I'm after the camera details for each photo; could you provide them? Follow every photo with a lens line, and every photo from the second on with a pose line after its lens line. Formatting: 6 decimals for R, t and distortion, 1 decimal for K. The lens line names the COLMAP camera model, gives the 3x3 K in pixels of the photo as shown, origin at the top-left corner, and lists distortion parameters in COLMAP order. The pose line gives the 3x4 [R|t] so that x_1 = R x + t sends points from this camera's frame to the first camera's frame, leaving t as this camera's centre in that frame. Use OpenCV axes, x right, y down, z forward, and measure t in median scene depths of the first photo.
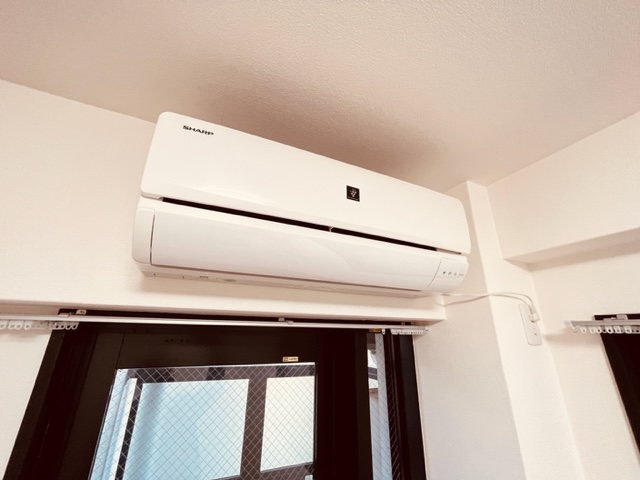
lens RADIAL K [[258.6, 0, 319.3], [0, 258.6, 240.0], [0, 0, 1]] dist [-0.001060, -0.000352]
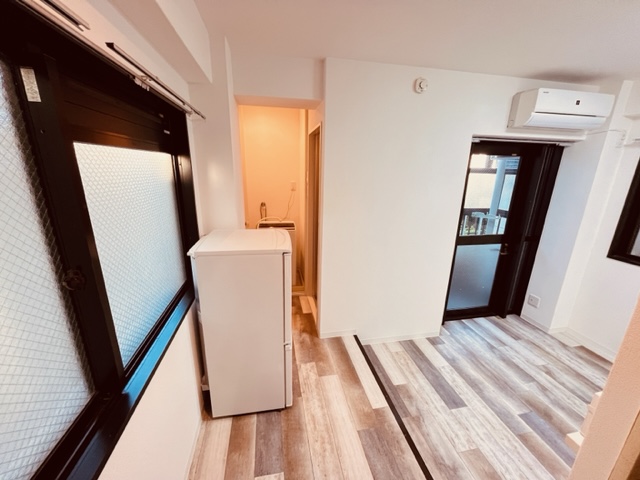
lens RADIAL K [[258.6, 0, 318.4], [0, 258.6, 239.0], [0, 0, 1]] dist [-0.001060, -0.000352]
pose [[0.971016, 0.073429, -0.227454, -1.700601], [0.071649, 0.818450, 0.570093, -0.653804], [0.228021, -0.569866, 0.789467, -2.638747]]
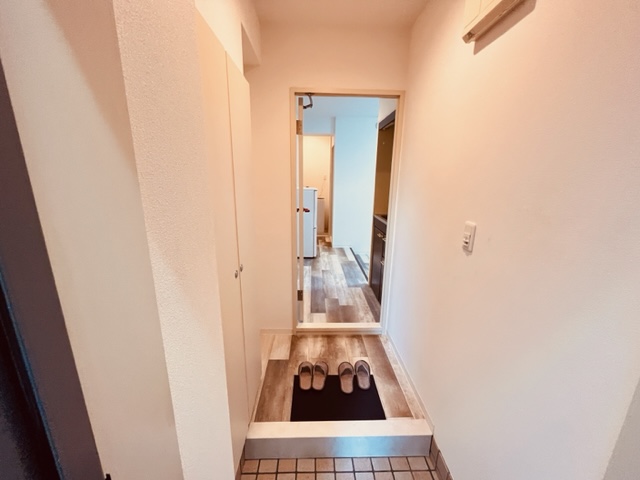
lens RADIAL K [[258.6, 0, 318.5], [0, 258.6, 236.5], [0, 0, 1]] dist [-0.001060, -0.000352]
pose [[0.915916, 0.084741, -0.392323, -0.211750], [0.143627, 0.843535, 0.517513, -1.432008], [0.374793, -0.530347, 0.760436, -5.563343]]
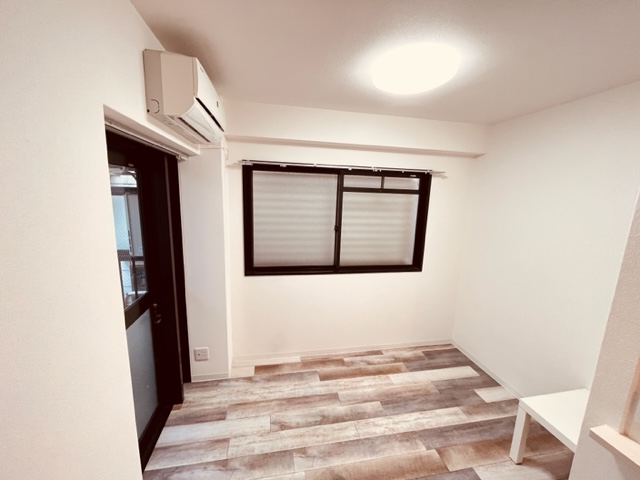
lens RADIAL K [[258.6, 0, 320.3], [0, 258.6, 239.7], [0, 0, 1]] dist [-0.001060, -0.000352]
pose [[0.242940, -0.174101, 0.954290, -1.710750], [-0.360990, 0.896879, 0.255527, 0.011737], [-0.900370, -0.406567, 0.155039, -0.678037]]
